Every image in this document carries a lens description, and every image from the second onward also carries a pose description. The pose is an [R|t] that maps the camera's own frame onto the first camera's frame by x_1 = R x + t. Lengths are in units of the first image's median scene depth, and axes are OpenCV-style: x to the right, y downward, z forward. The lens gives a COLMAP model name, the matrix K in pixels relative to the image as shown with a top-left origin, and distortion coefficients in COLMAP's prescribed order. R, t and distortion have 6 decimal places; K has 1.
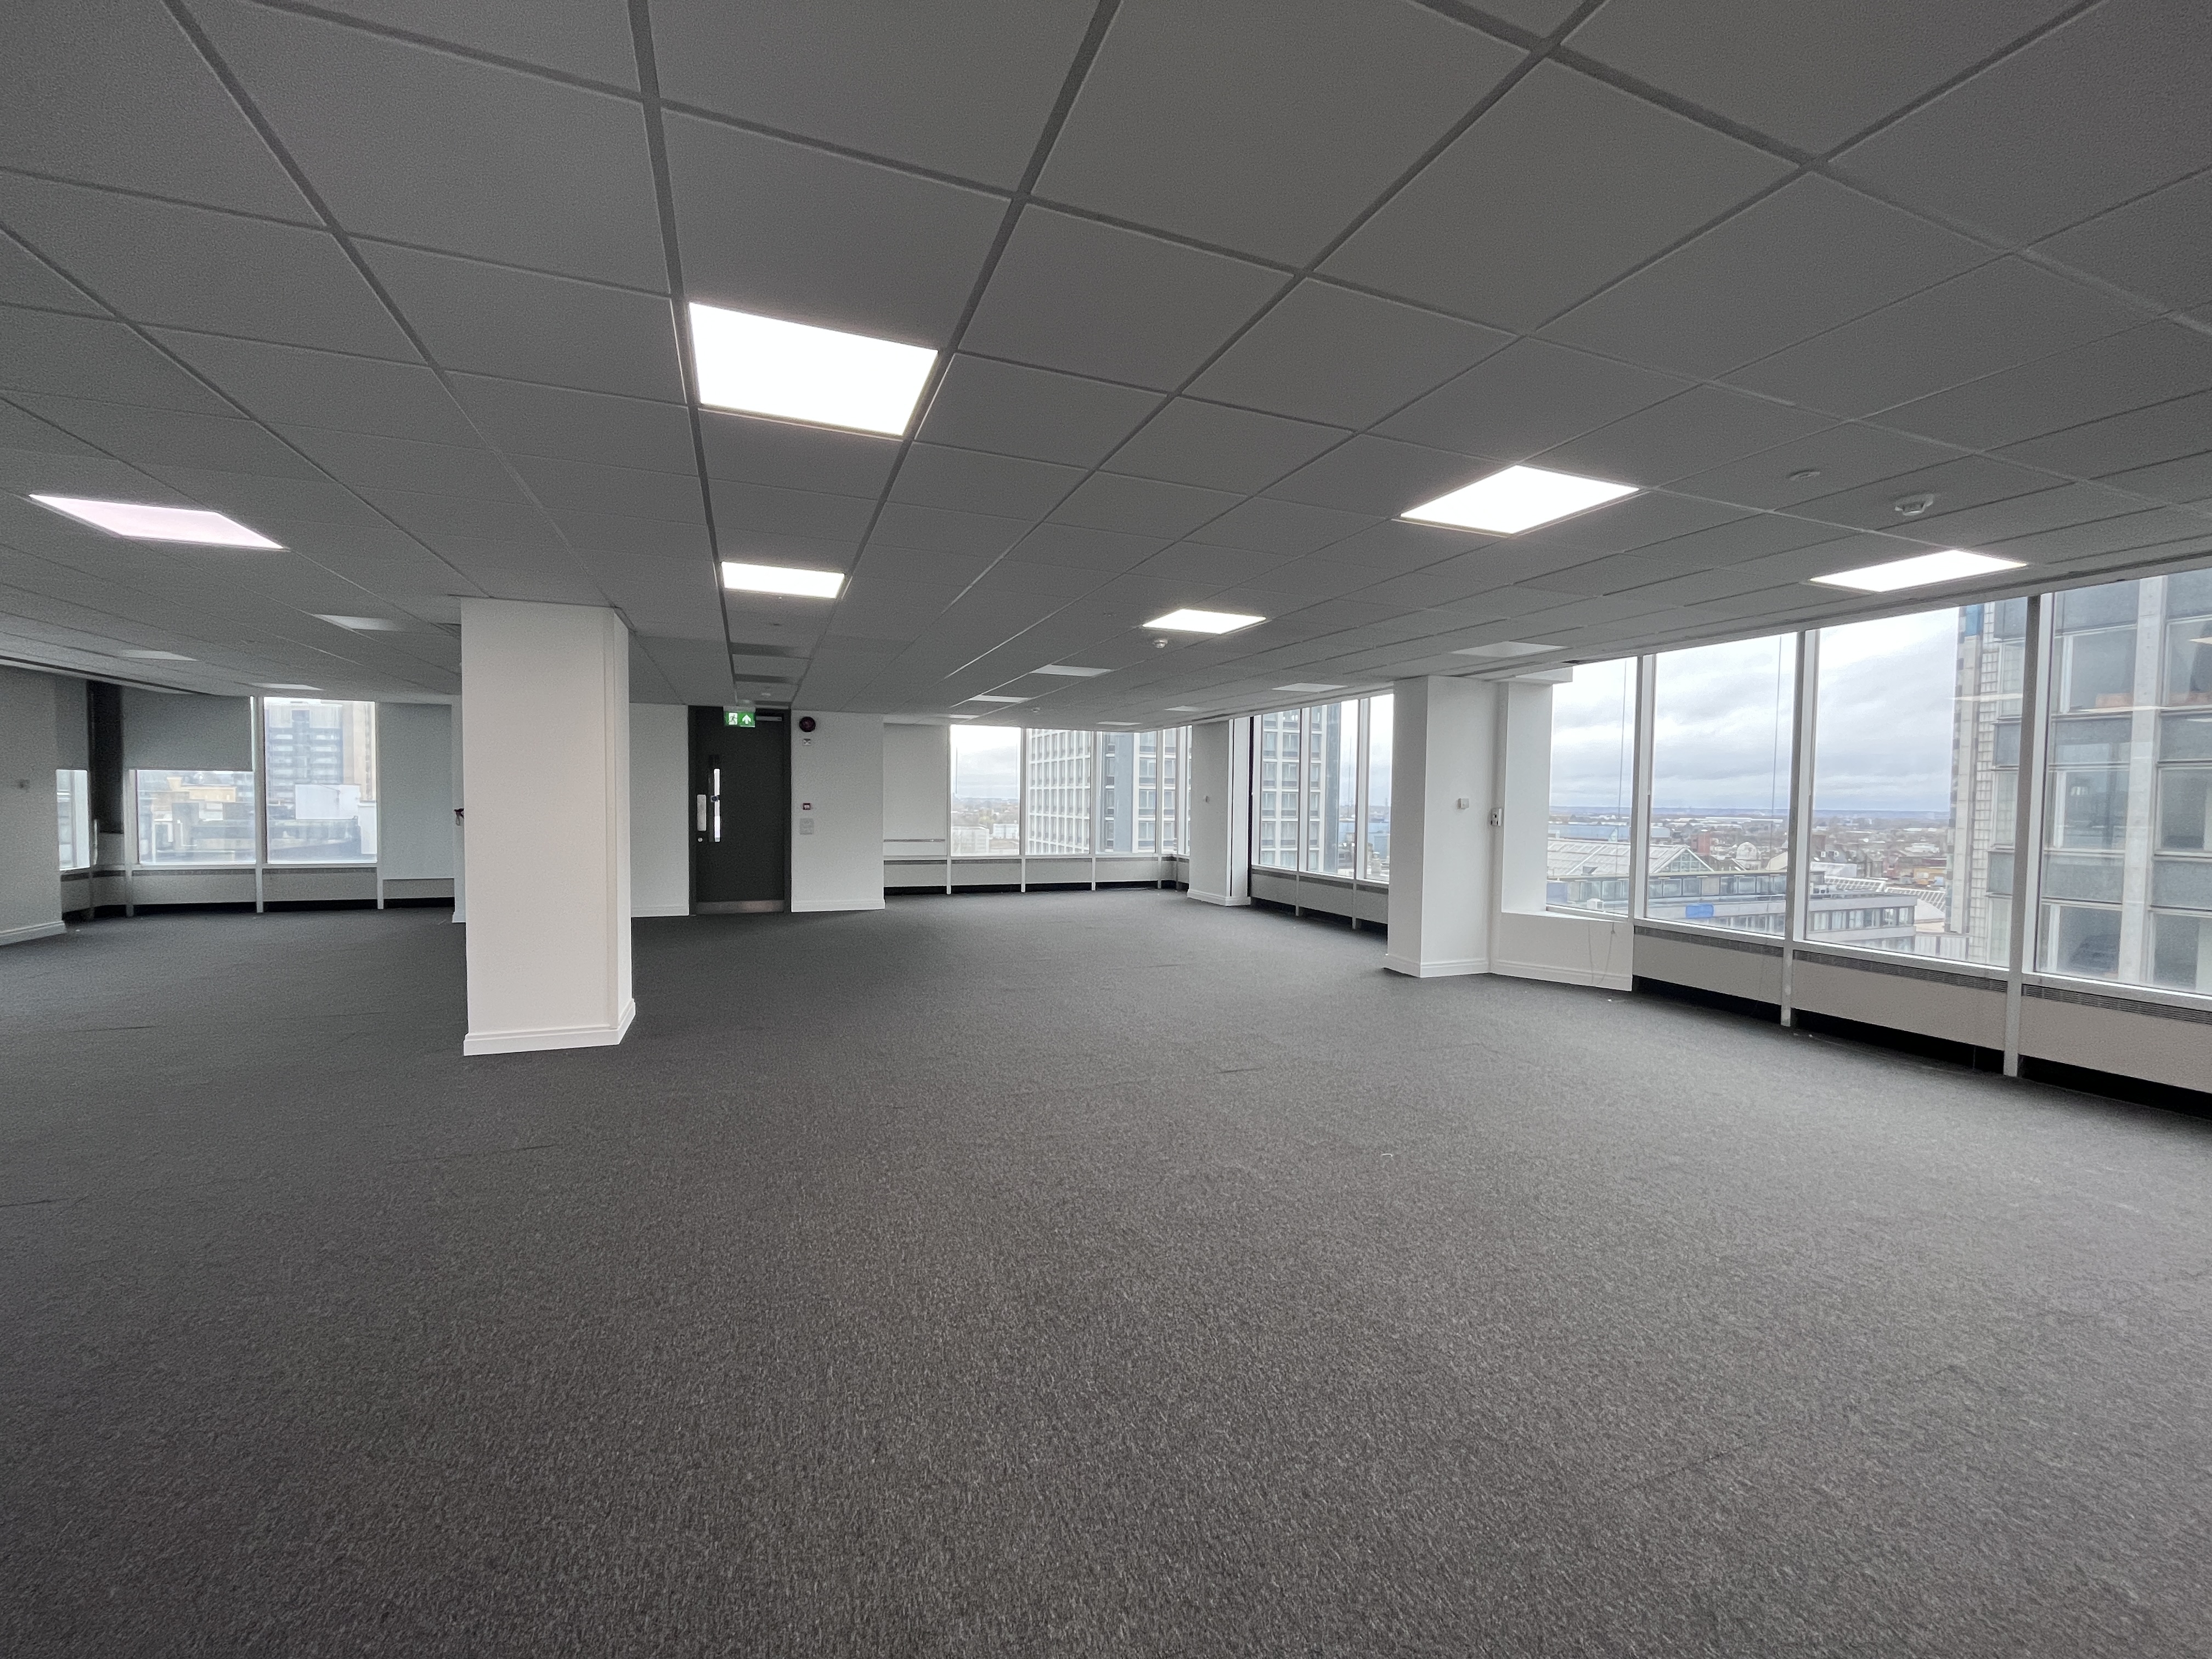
lens RADIAL K [[904.7, 0, 1114.1], [0, 904.7, 827.6], [0, 0, 1]] dist [-0.003552, 0.000308]
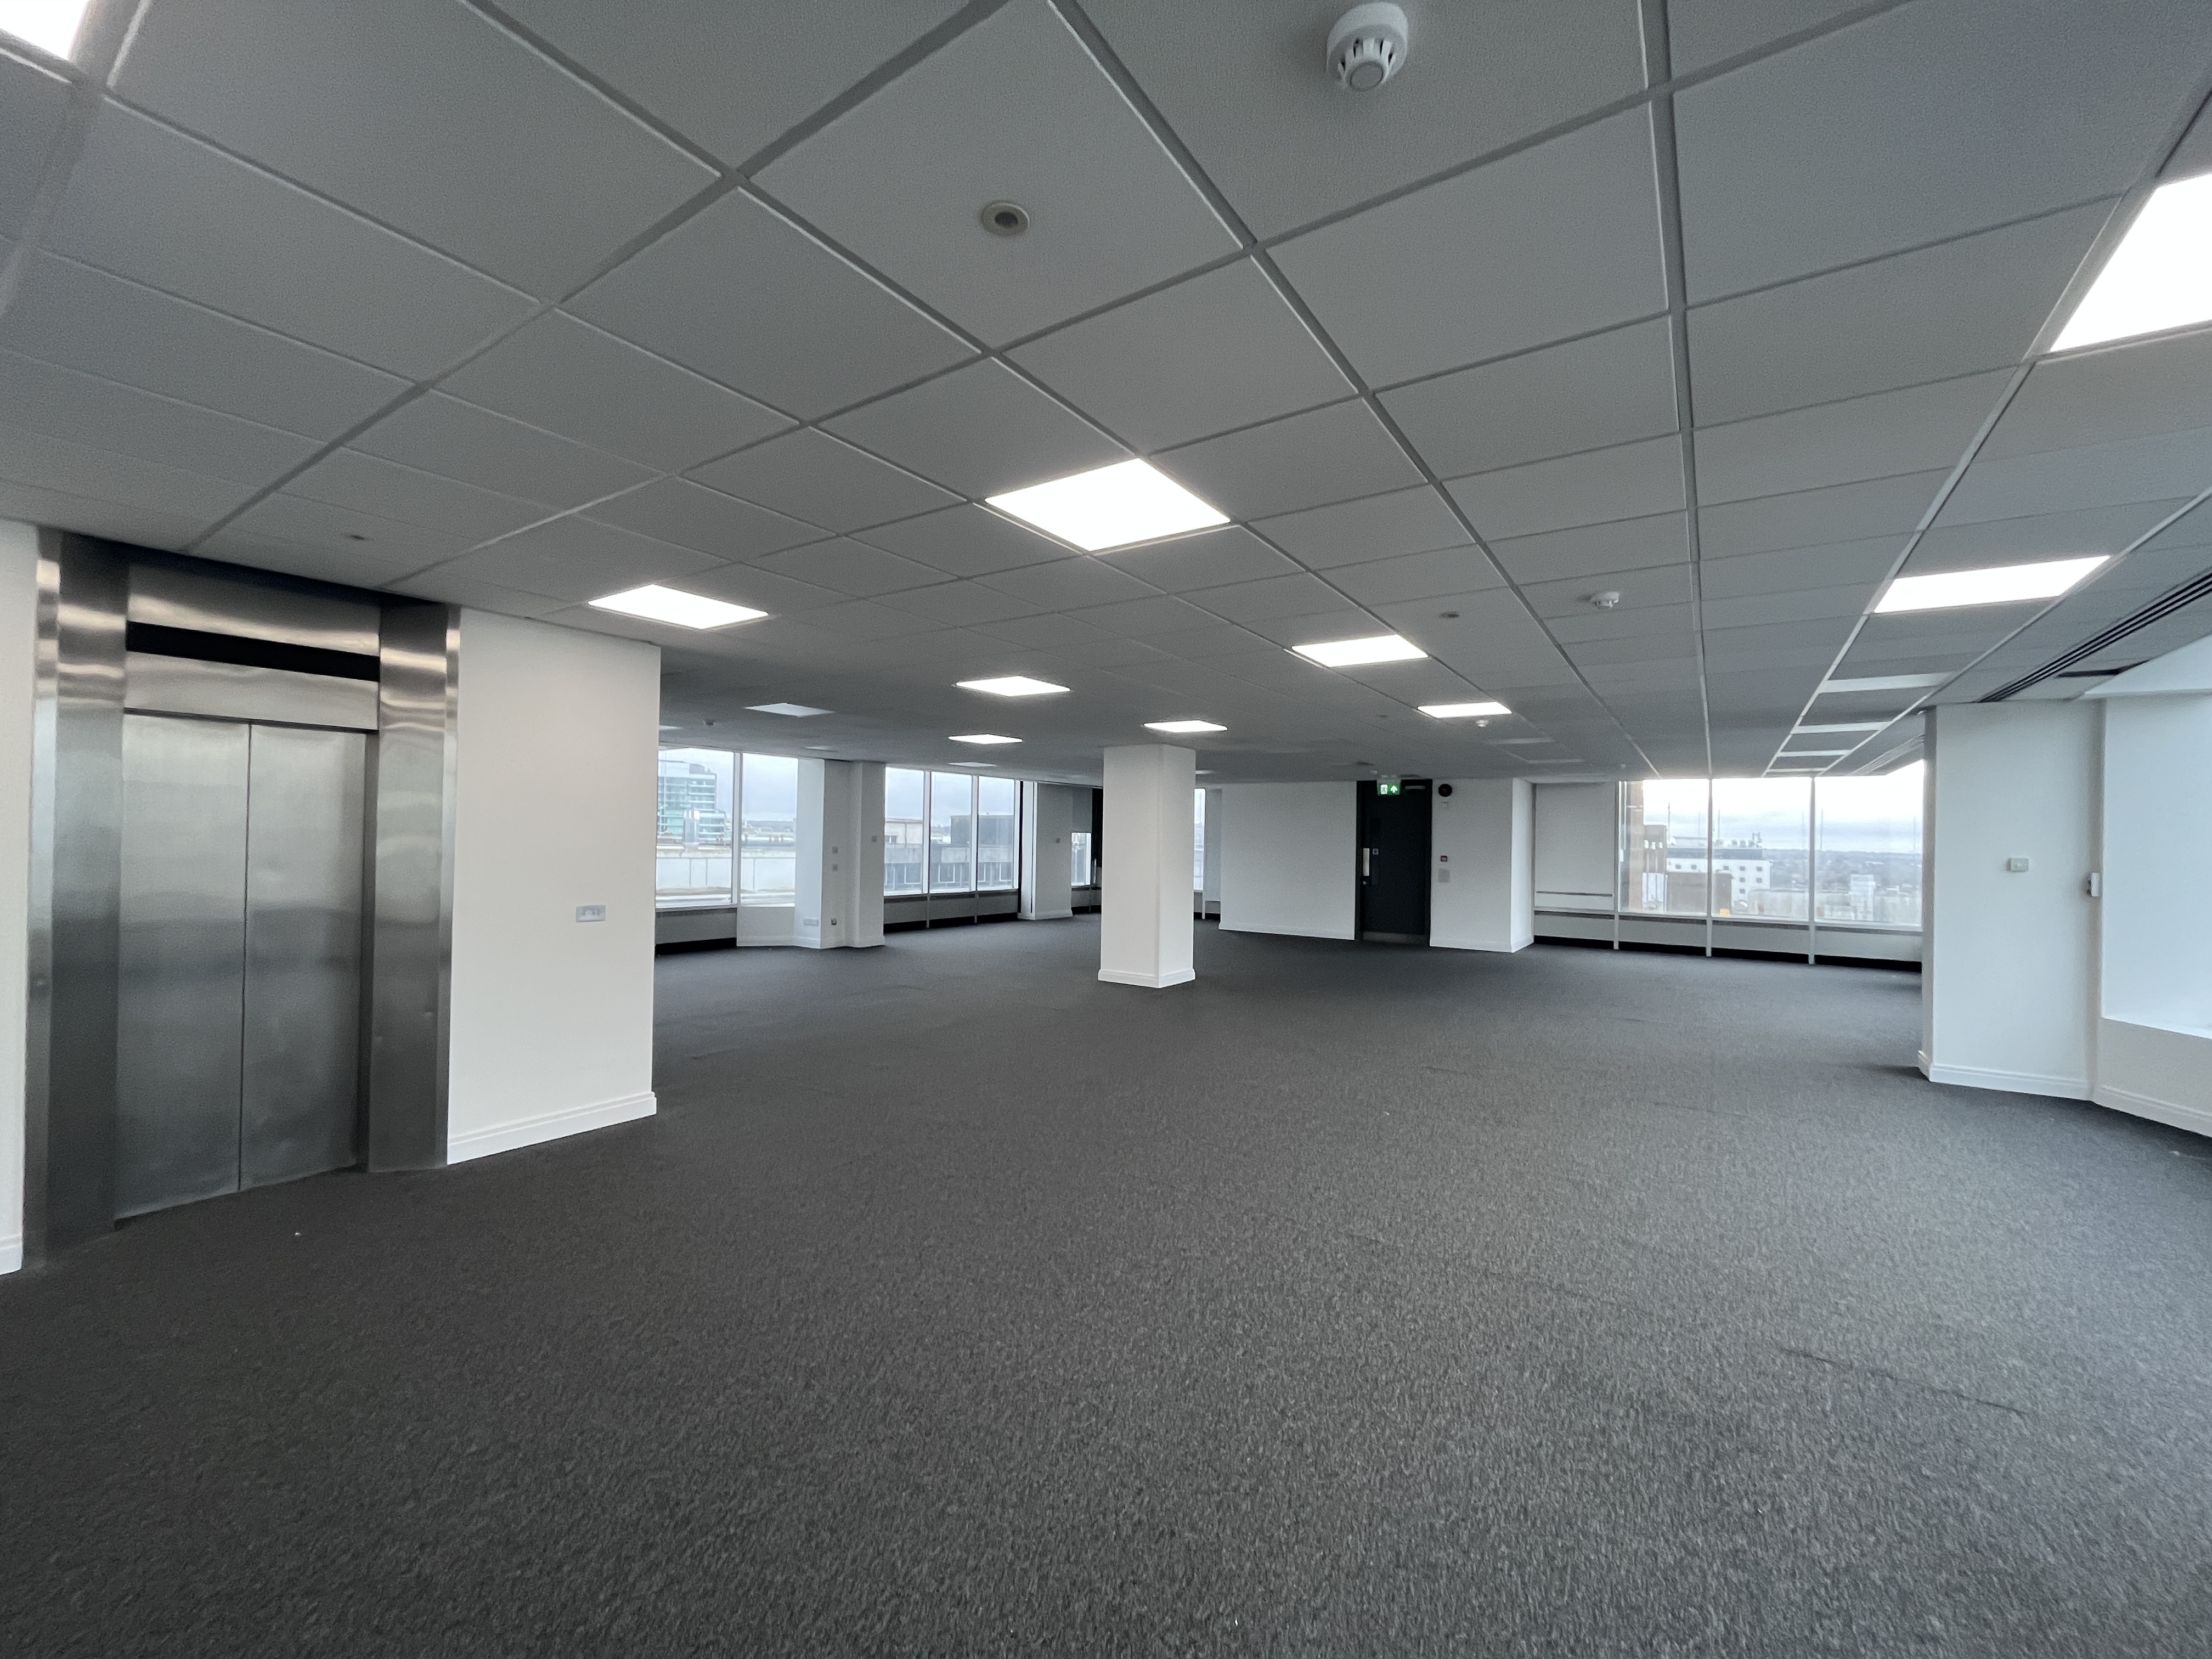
lens RADIAL K [[904.7, 0, 1102.3], [0, 904.7, 846.5], [0, 0, 1]] dist [-0.003552, 0.000308]
pose [[0.565134, 0.004046, -0.824989, 0.401672], [-0.035995, 0.999157, -0.019758, 0.000343], [0.824214, 0.040861, 0.564803, -0.047818]]
